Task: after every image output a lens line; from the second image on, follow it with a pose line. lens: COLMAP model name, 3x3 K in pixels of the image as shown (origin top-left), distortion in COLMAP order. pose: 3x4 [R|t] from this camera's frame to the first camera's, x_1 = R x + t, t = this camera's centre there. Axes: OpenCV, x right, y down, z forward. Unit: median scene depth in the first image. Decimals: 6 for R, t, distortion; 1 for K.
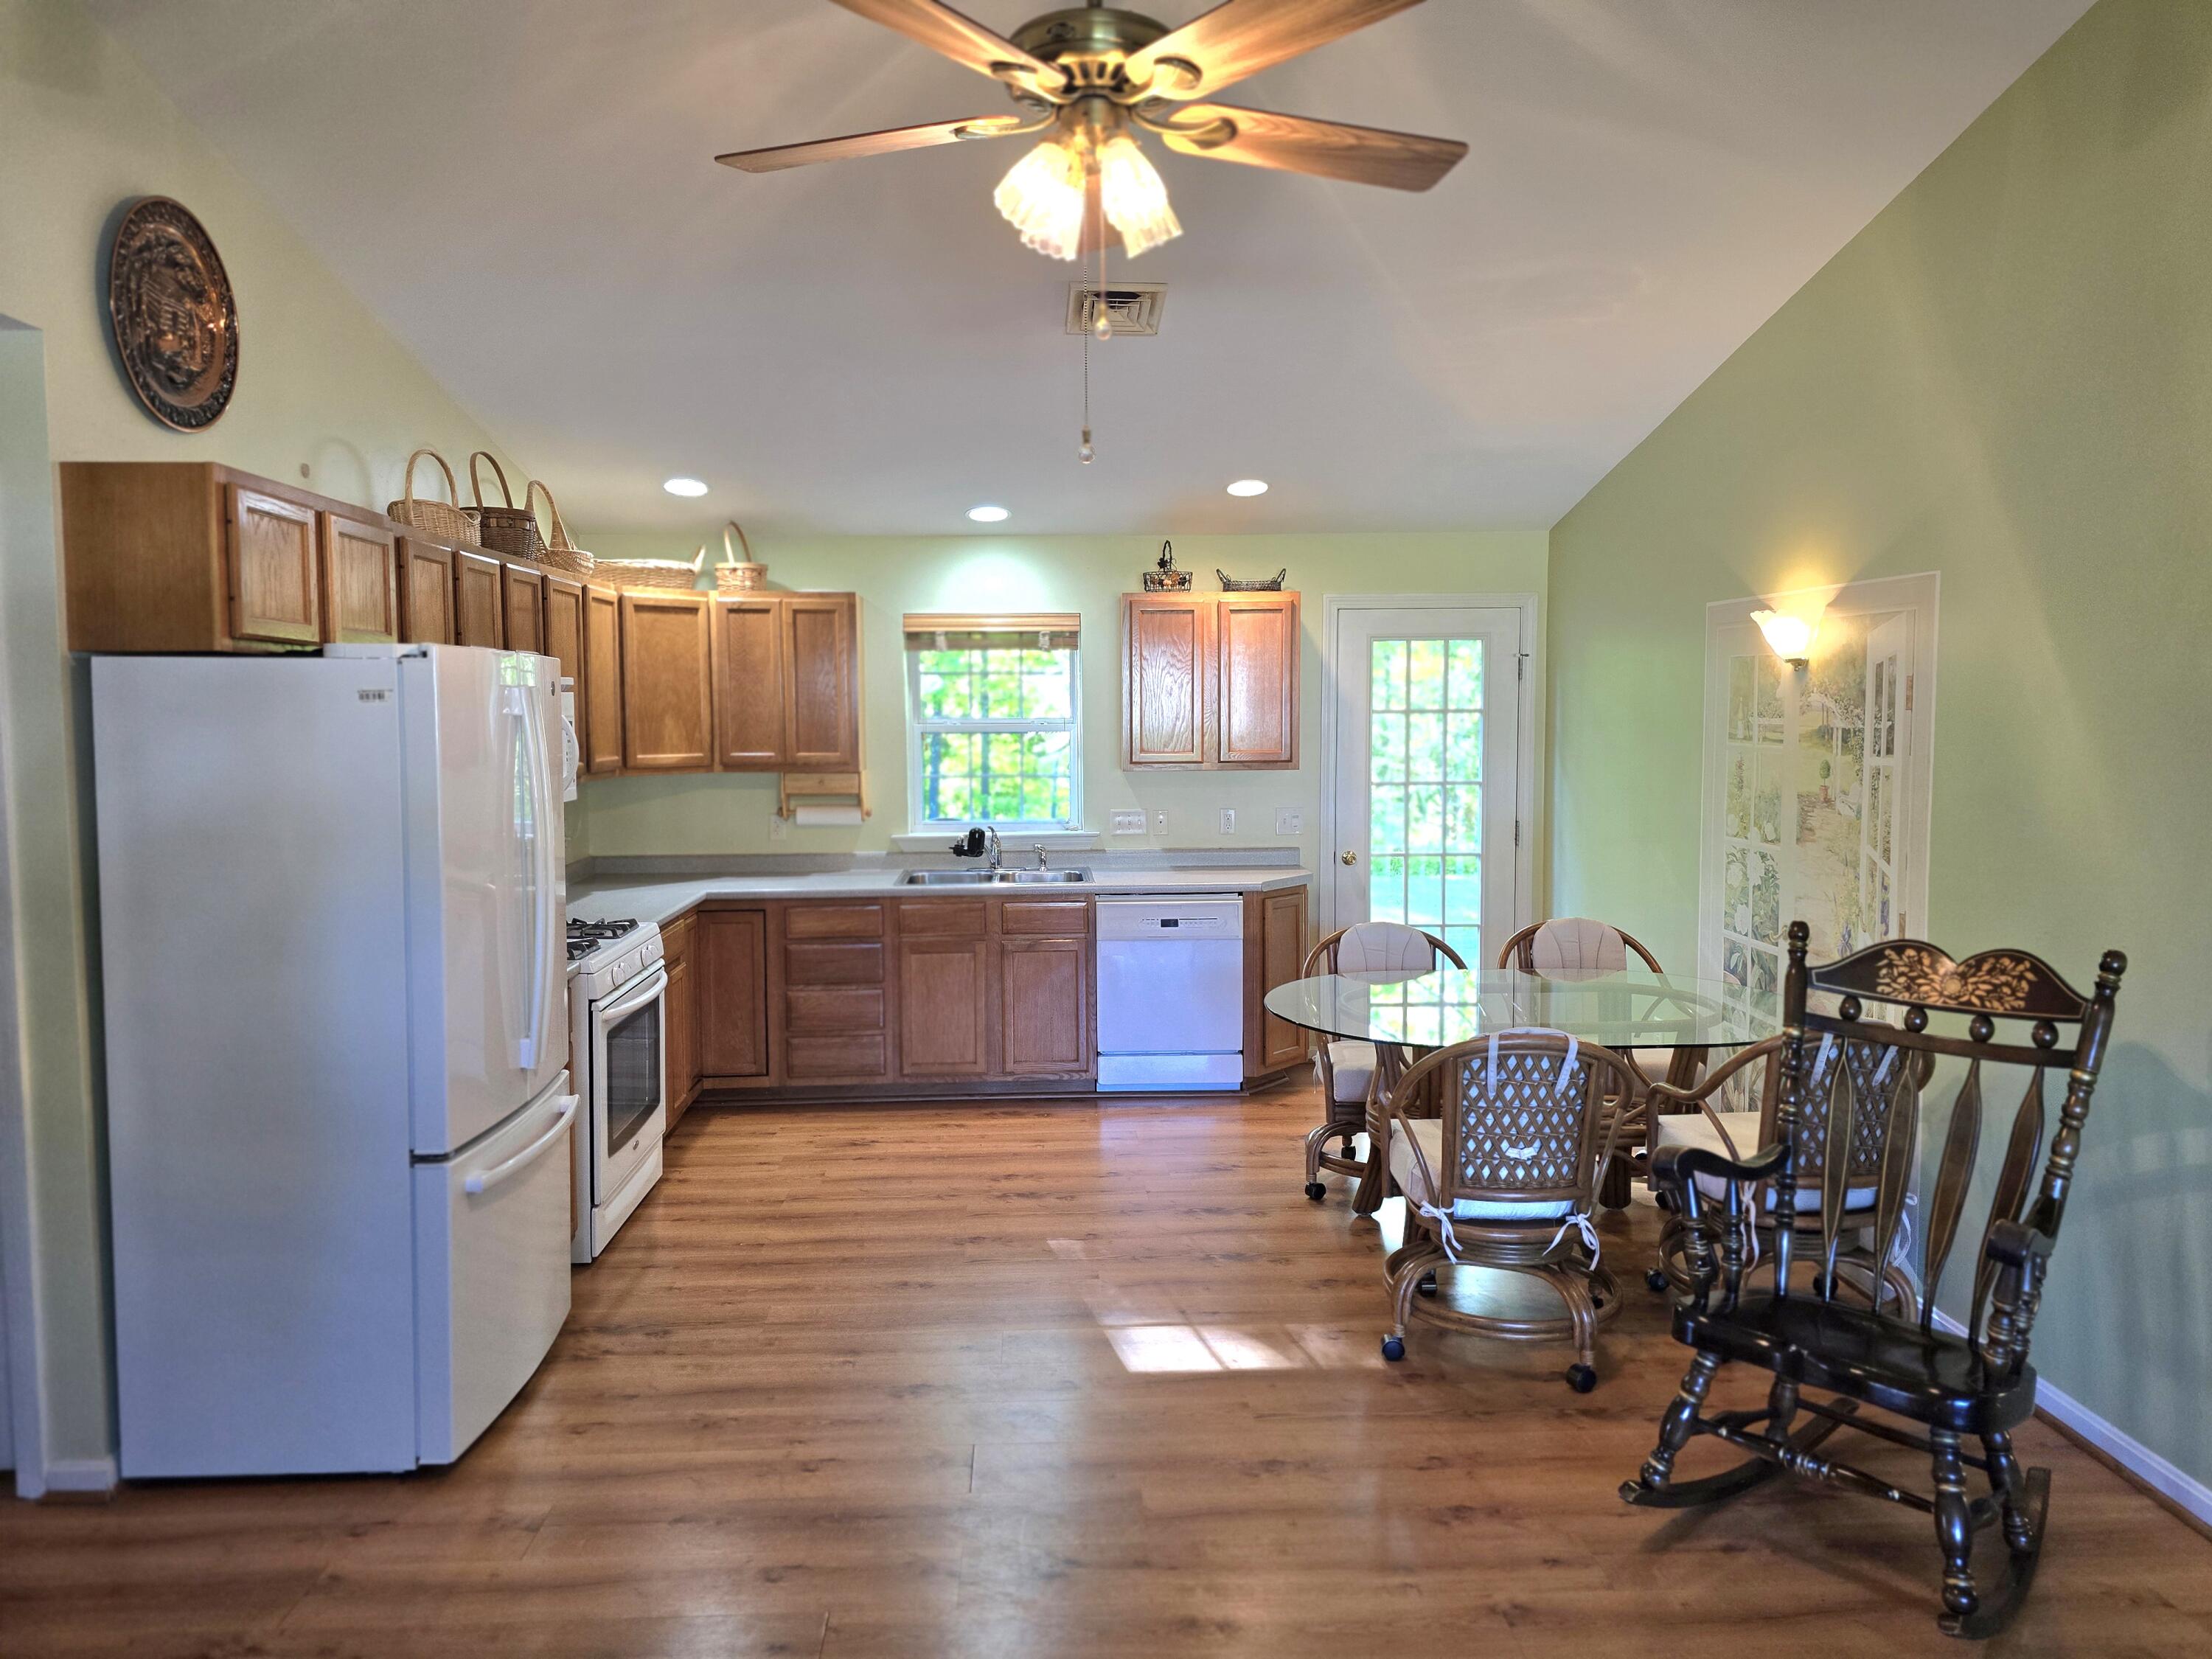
lens RADIAL K [[1498.0, 0, 1098.6], [0, 1498.0, 815.4], [0, 0, 1]] dist [0.059380, -0.059158]
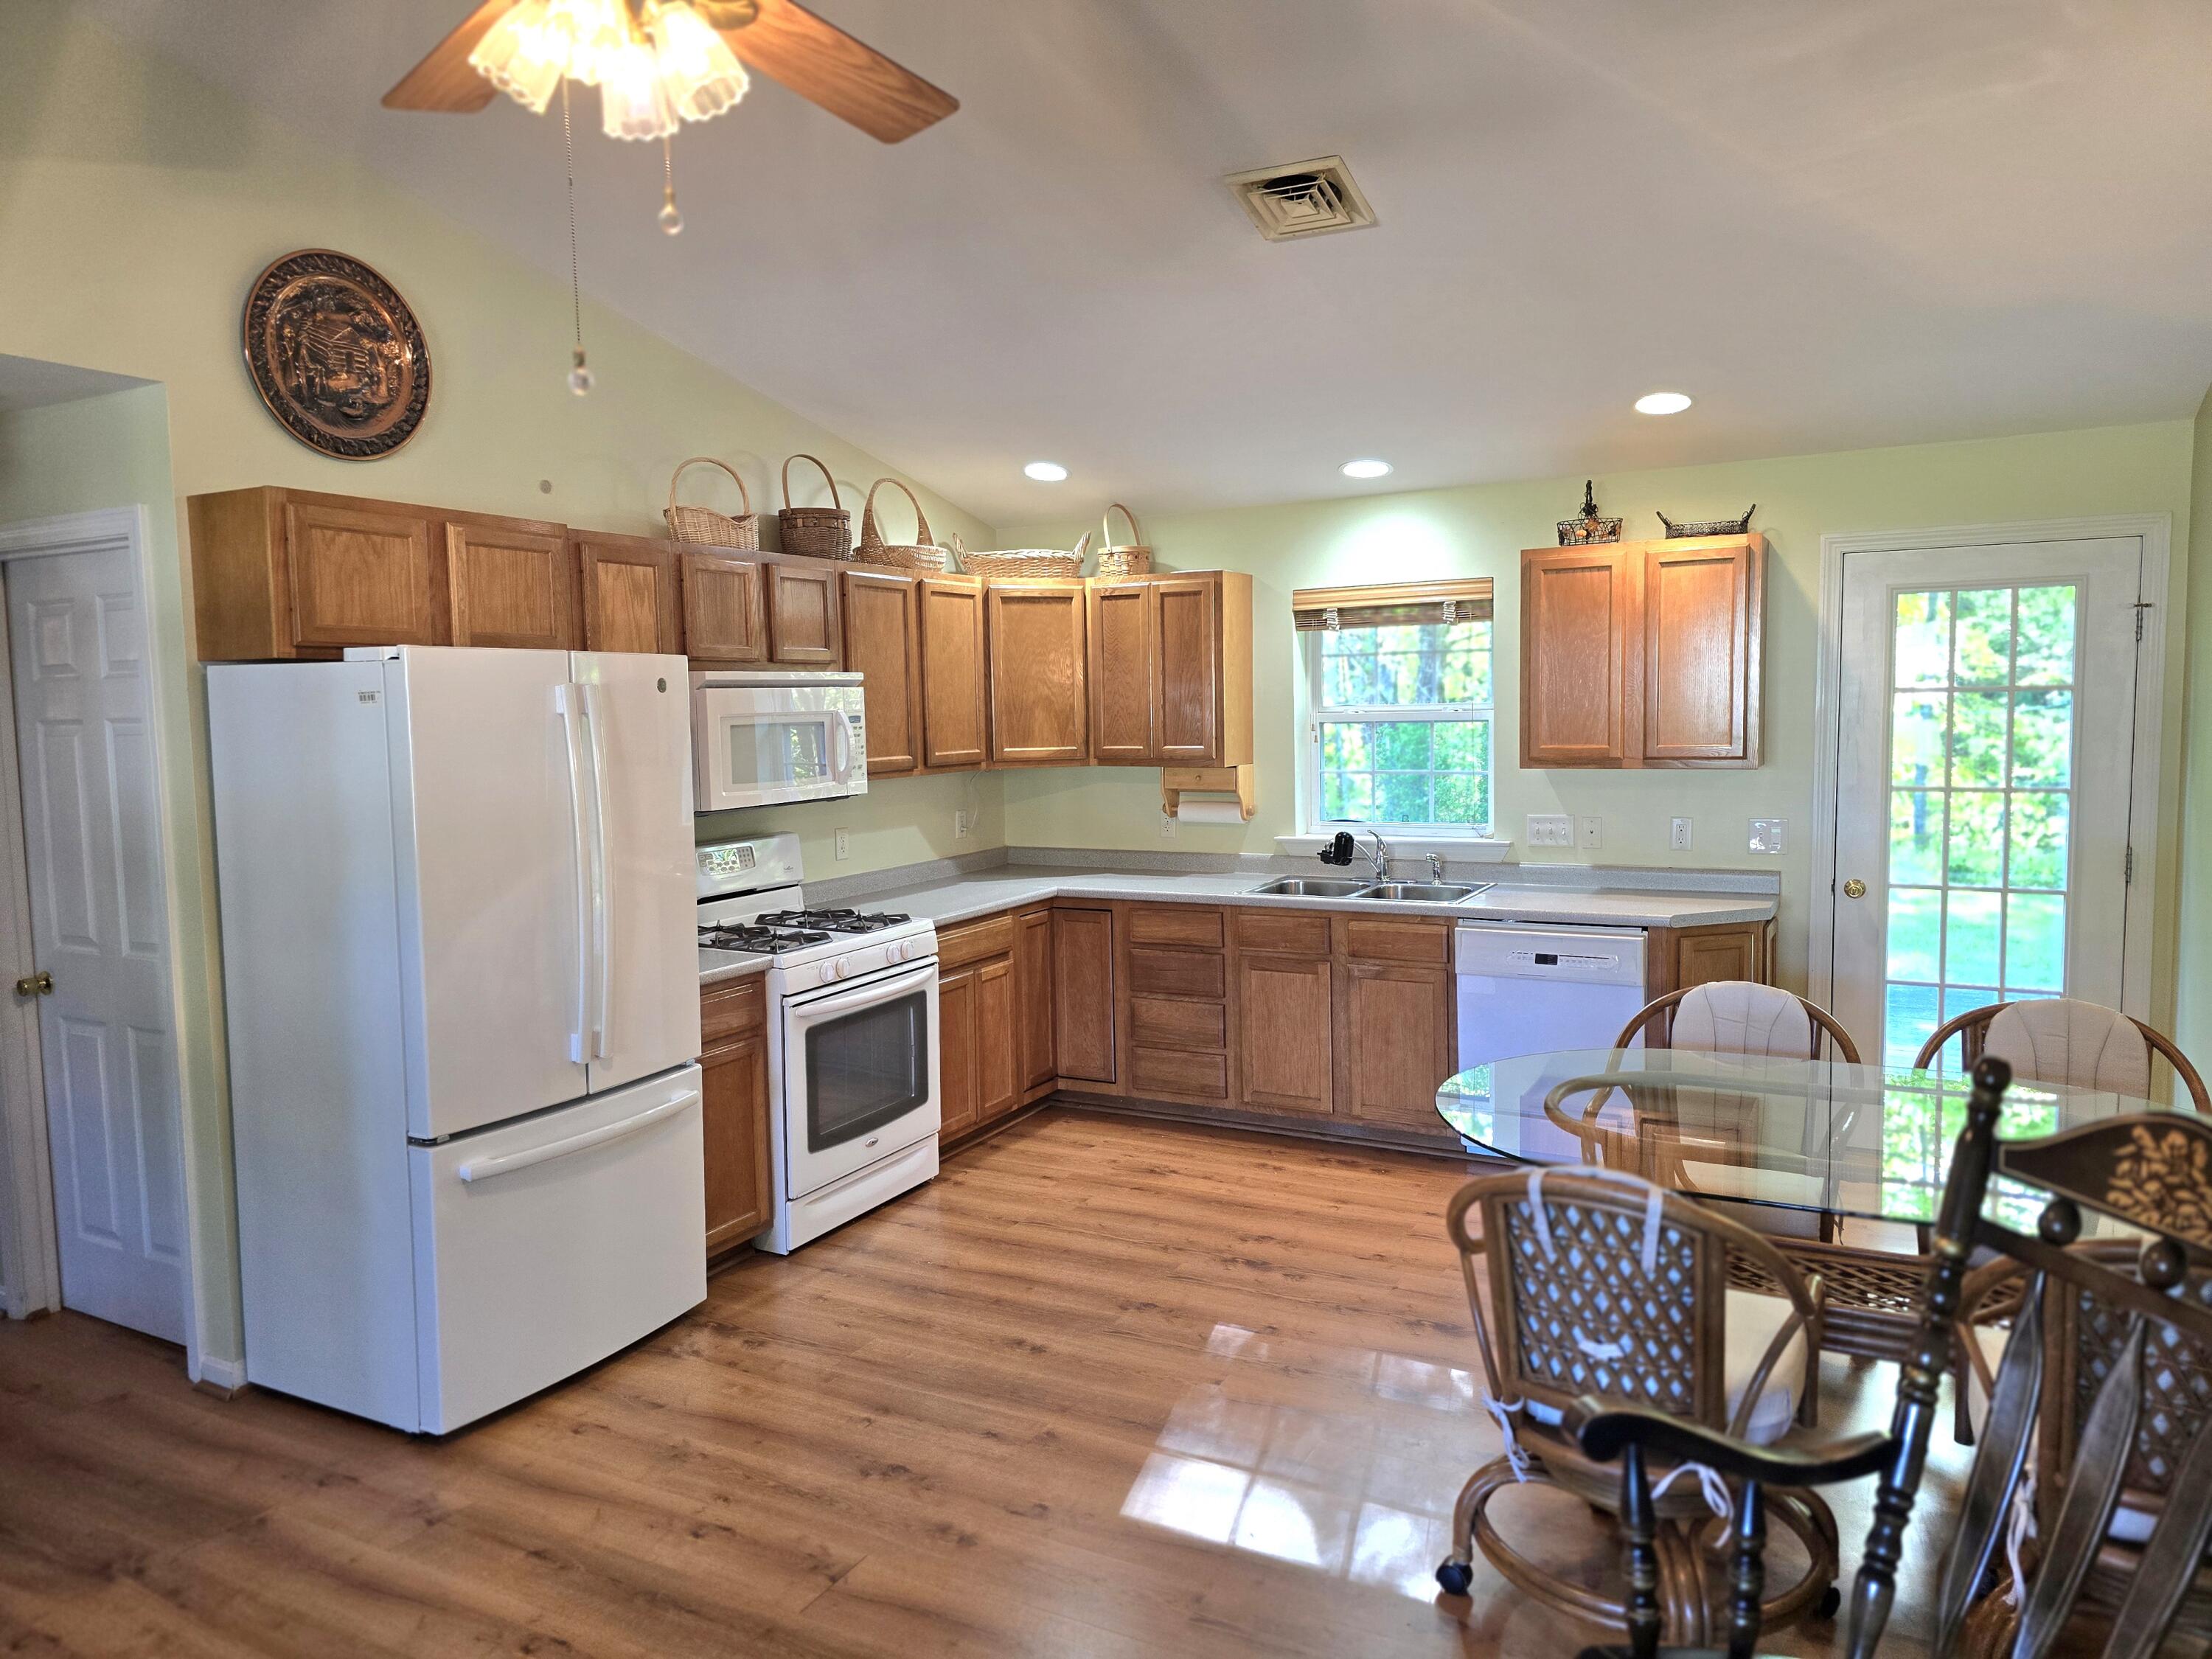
lens RADIAL K [[1498.0, 0, 1090.0], [0, 1498.0, 834.3], [0, 0, 1]] dist [0.059380, -0.059158]
pose [[0.860176, 0.033754, -0.508879, 0.254634], [-0.022258, 0.999341, 0.028662, -0.013044], [0.509511, -0.013327, 0.860361, 0.182975]]
